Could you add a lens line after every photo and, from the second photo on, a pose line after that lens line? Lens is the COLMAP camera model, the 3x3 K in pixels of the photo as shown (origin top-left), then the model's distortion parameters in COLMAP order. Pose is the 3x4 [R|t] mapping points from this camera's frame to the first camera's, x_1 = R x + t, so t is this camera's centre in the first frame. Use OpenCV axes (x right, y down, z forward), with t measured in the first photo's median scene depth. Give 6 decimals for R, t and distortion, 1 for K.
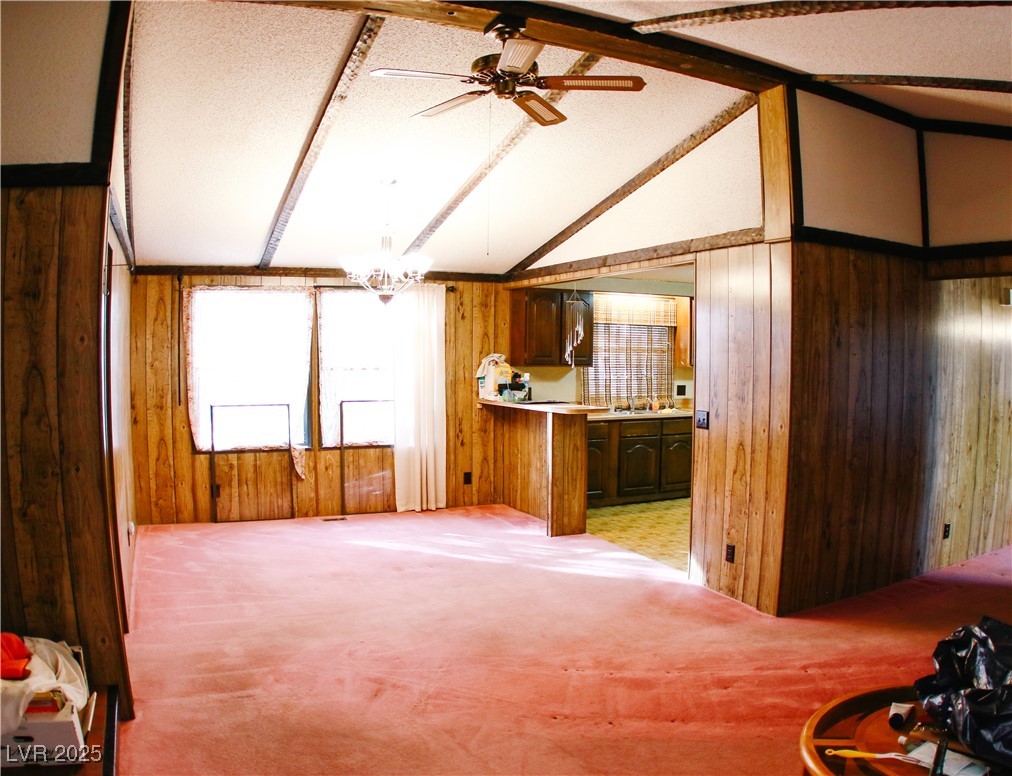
lens RADIAL K [[803.1, 0, 506.0], [0, 803.1, 388.0], [0, 0, 1]] dist [-0.327250, 0.101235]
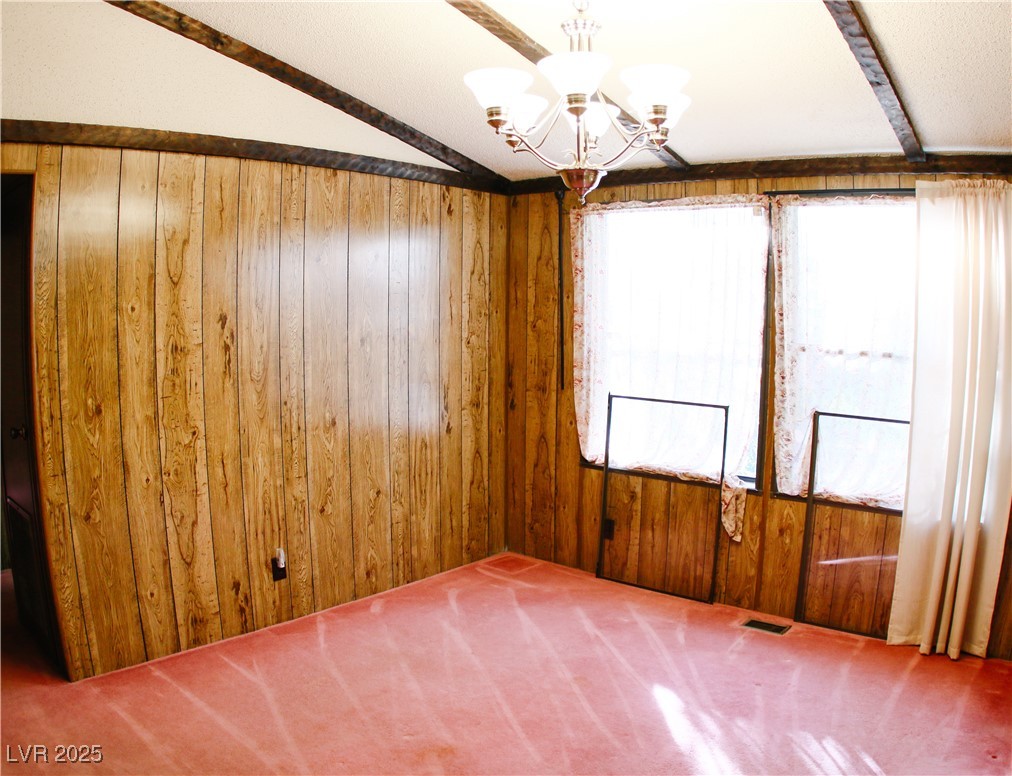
lens RADIAL K [[803.1, 0, 506.0], [0, 803.1, 388.0], [0, 0, 1]] dist [-0.327250, 0.101235]
pose [[0.419358, 0.094991, -0.902838, 0.164660], [-0.055745, 0.995328, 0.078829, -0.028489], [0.906108, 0.017271, 0.422694, 0.634050]]
